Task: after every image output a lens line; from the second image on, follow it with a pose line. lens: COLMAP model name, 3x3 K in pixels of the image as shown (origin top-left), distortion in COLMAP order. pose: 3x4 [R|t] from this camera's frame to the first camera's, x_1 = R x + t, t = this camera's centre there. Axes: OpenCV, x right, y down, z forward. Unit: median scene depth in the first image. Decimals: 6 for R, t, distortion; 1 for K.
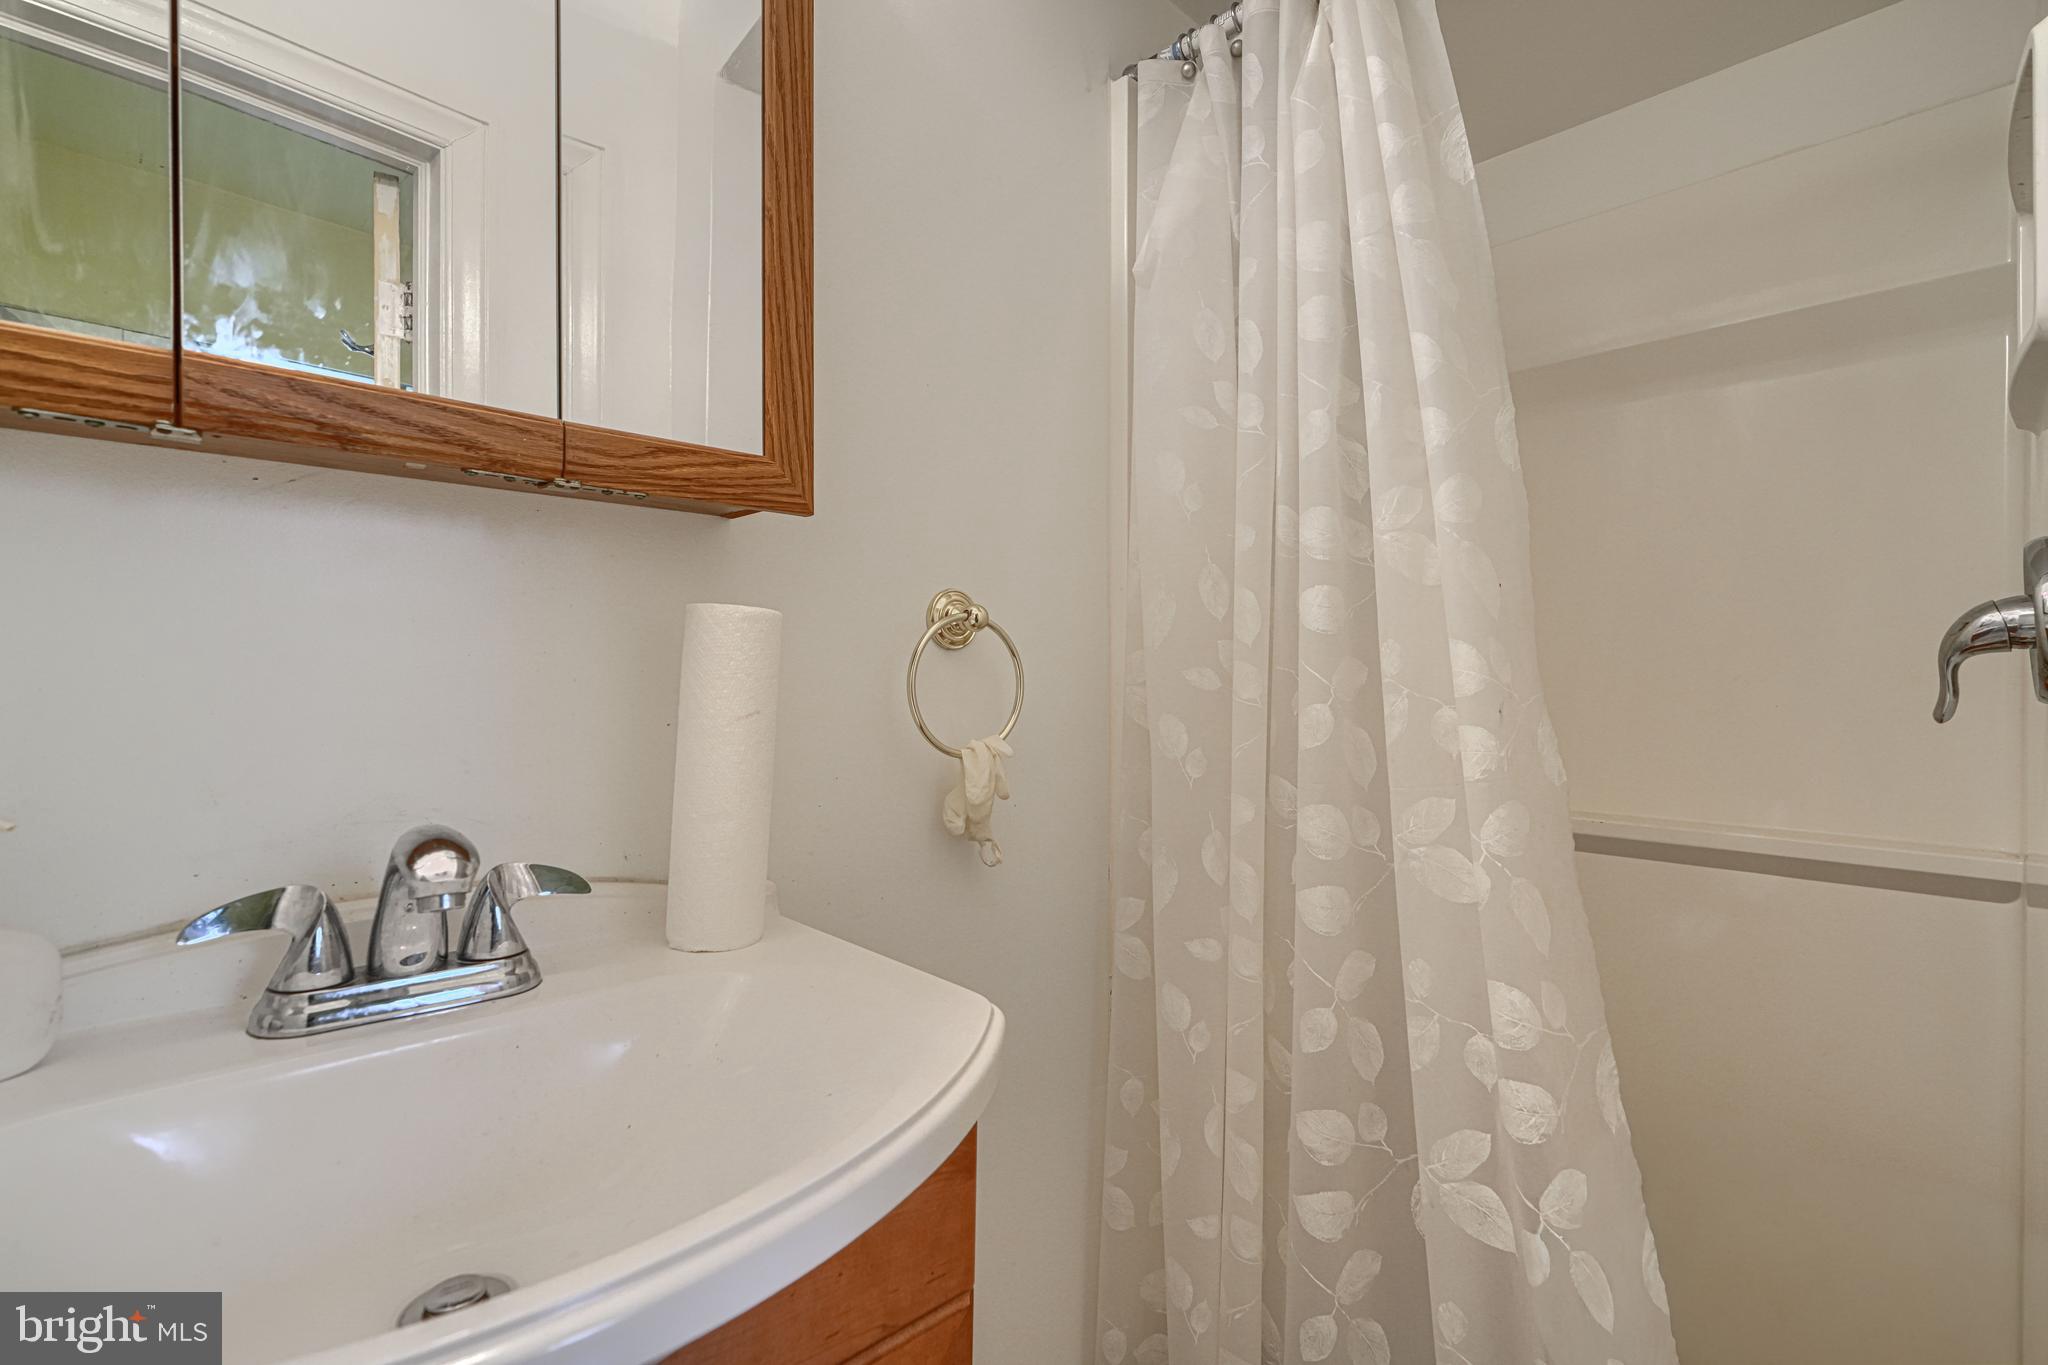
lens RADIAL K [[914.9, 0, 1013.0], [0, 914.9, 679.8], [0, 0, 1]] dist [0.003057, 0.001105]
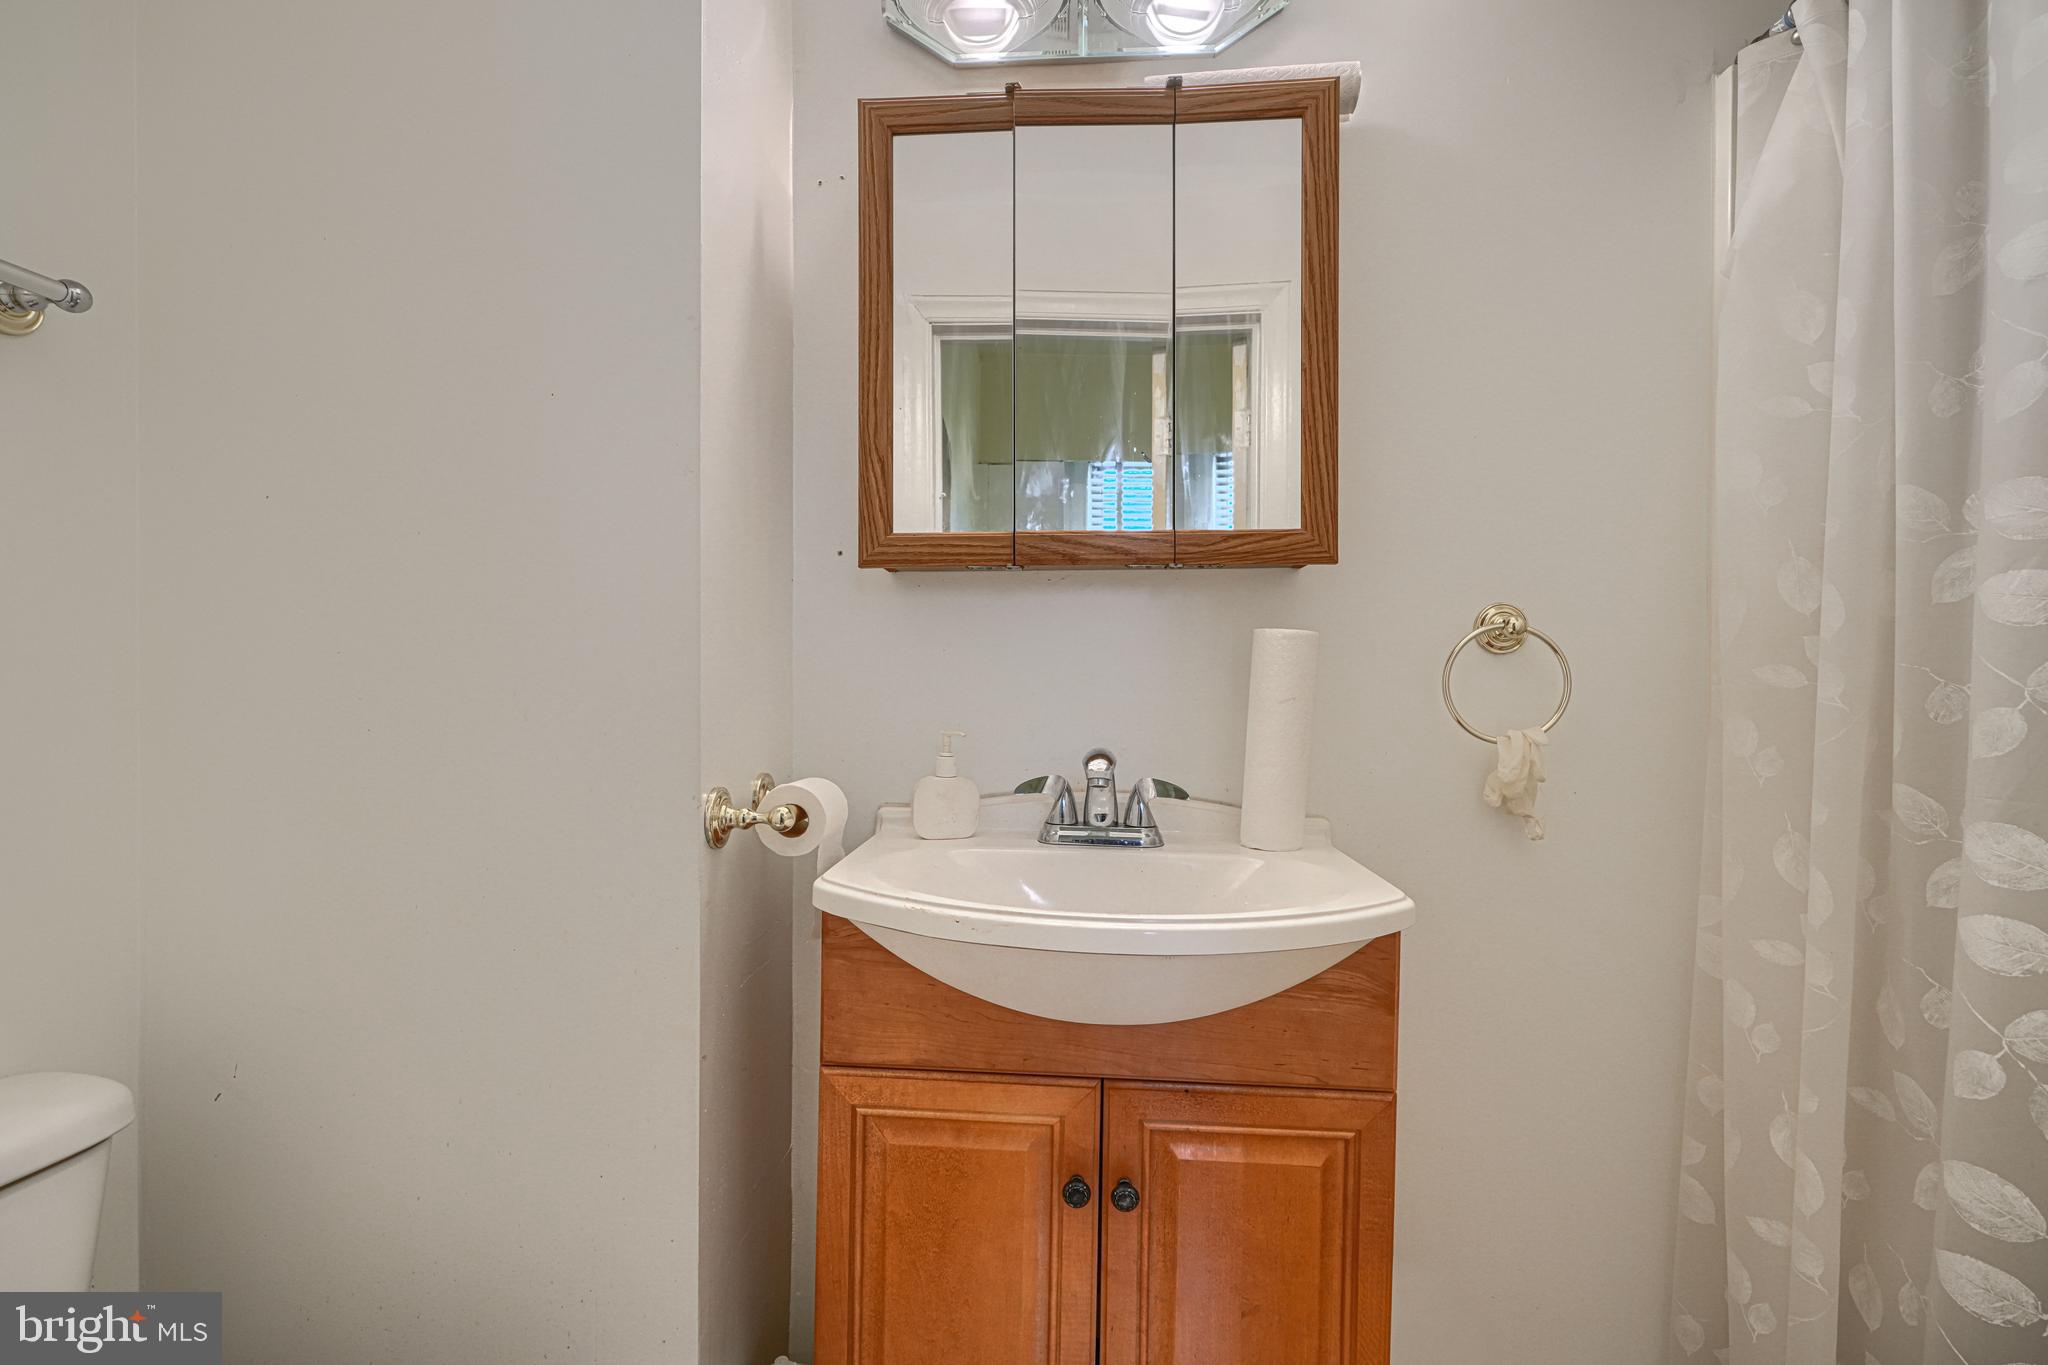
lens RADIAL K [[914.9, 0, 1023.0], [0, 914.9, 688.5], [0, 0, 1]] dist [0.003057, 0.001105]
pose [[0.684617, -0.001804, -0.728901, 0.495127], [-0.003872, 0.999974, -0.006112, 0.027776], [0.728893, 0.007007, 0.684592, -0.347922]]
